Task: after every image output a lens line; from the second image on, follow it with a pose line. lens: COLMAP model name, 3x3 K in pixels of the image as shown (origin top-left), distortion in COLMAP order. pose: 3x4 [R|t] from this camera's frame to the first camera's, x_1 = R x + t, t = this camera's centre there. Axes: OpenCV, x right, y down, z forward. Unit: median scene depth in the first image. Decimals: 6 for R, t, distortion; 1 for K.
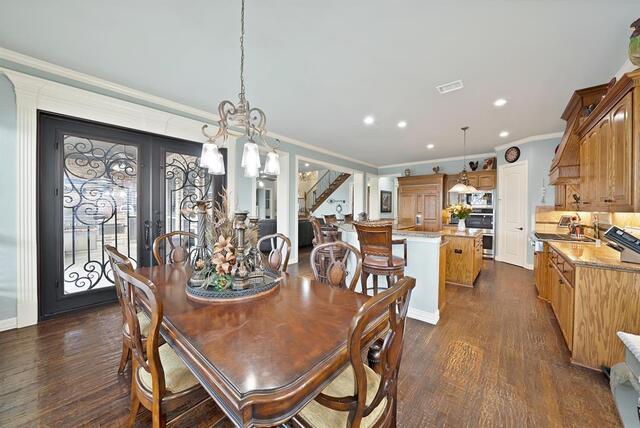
lens RADIAL K [[233.8, 0, 319.2], [0, 233.8, 213.4], [0, 0, 1]] dist [-0.021104, 0.000177]
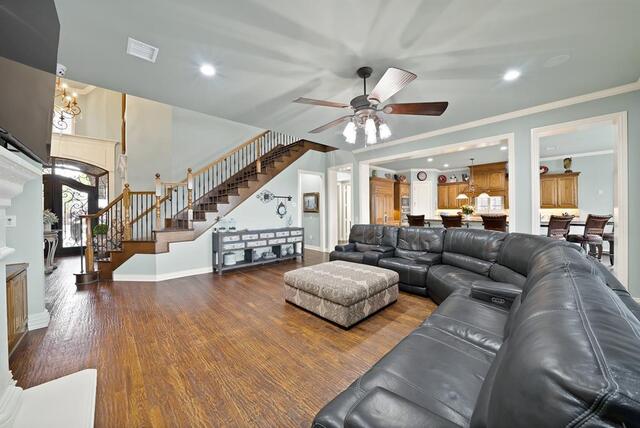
lens RADIAL K [[233.8, 0, 317.1], [0, 233.8, 210.9], [0, 0, 1]] dist [-0.021104, 0.000177]
pose [[0.121643, -0.014345, 0.992470, -0.466010], [0.012559, 0.999838, 0.012912, -0.024758], [-0.992494, 0.010894, 0.121804, 0.831722]]
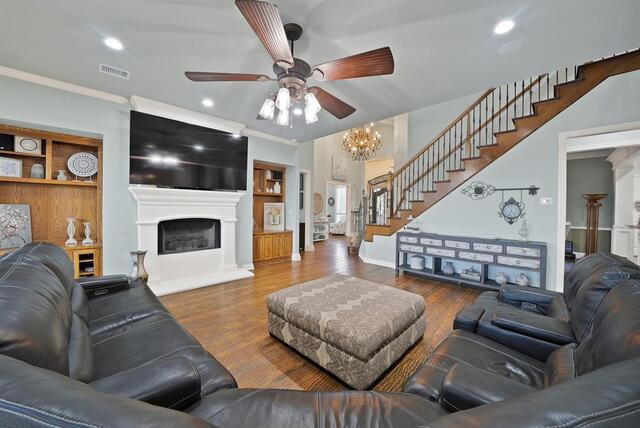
lens RADIAL K [[233.8, 0, 316.9], [0, 233.8, 212.2], [0, 0, 1]] dist [-0.021104, 0.000177]
pose [[0.993454, 0.000485, -0.114231, -0.161851], [0.000356, 0.999973, 0.007337, -0.020525], [0.114232, -0.007329, 0.993427, 0.615674]]
